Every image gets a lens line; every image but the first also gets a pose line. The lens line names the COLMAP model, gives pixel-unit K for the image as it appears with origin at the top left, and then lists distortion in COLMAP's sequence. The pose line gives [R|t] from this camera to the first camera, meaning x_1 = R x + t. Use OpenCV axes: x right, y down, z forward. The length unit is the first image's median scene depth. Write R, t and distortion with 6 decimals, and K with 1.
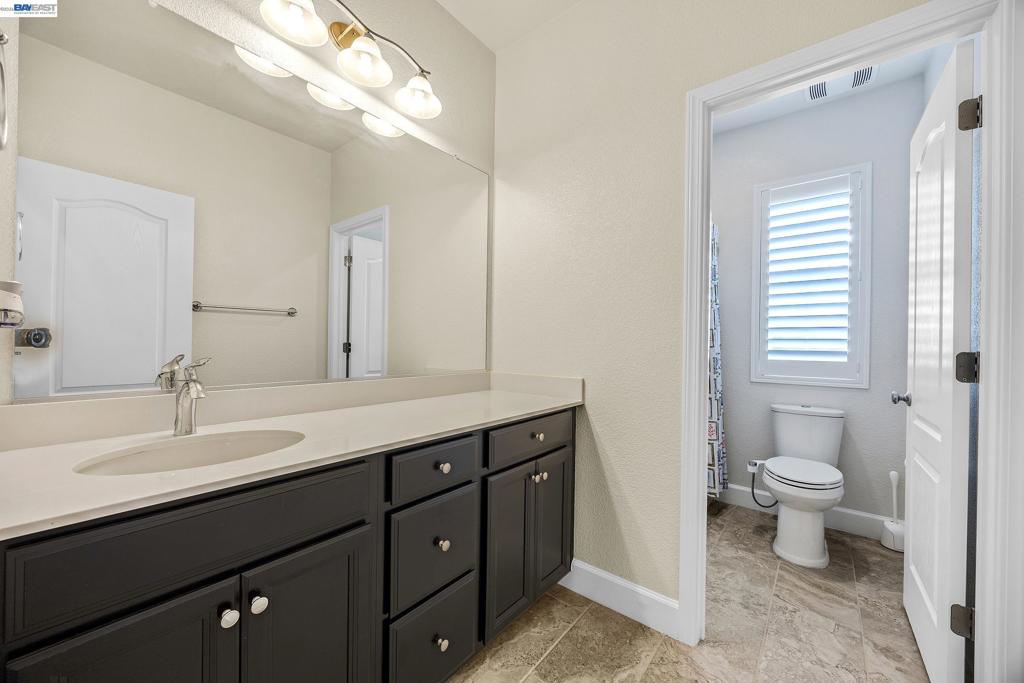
lens RADIAL K [[386.8, 0, 512.0], [0, 386.8, 341.5], [0, 0, 1]] dist [-0.001590, -0.000172]
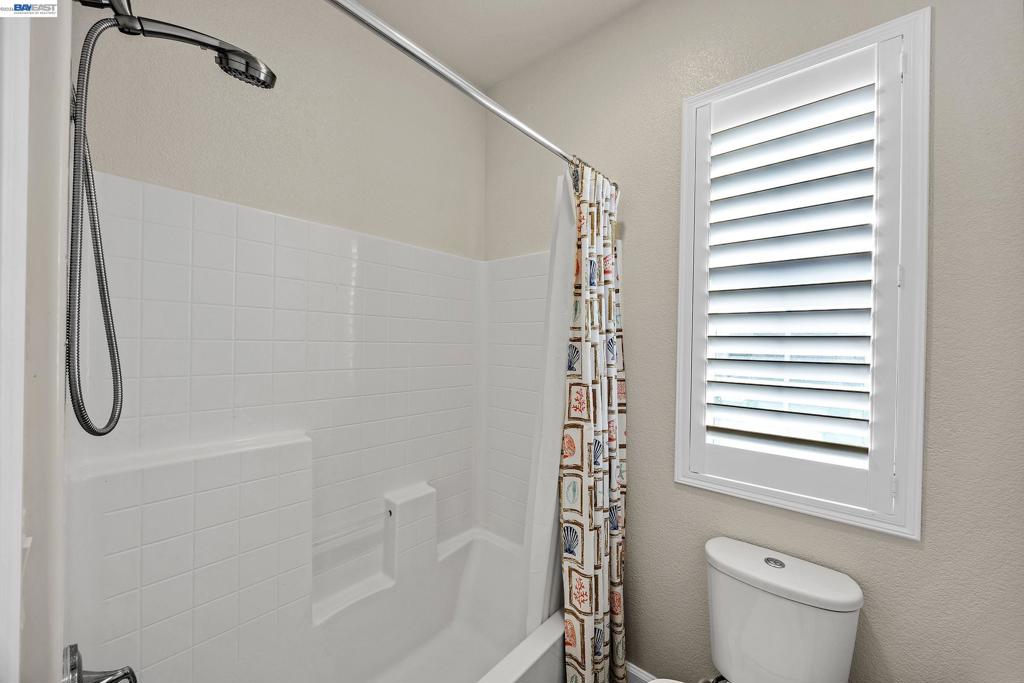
lens RADIAL K [[390.9, 0, 512.0], [0, 390.9, 341.5], [0, 0, 1]] dist [-0.000573, 0.000002]
pose [[0.999470, 0.008221, -0.031501, 0.441724], [-0.008250, 0.999966, -0.000792, -0.085117], [0.031493, 0.001052, 0.999503, 0.504671]]
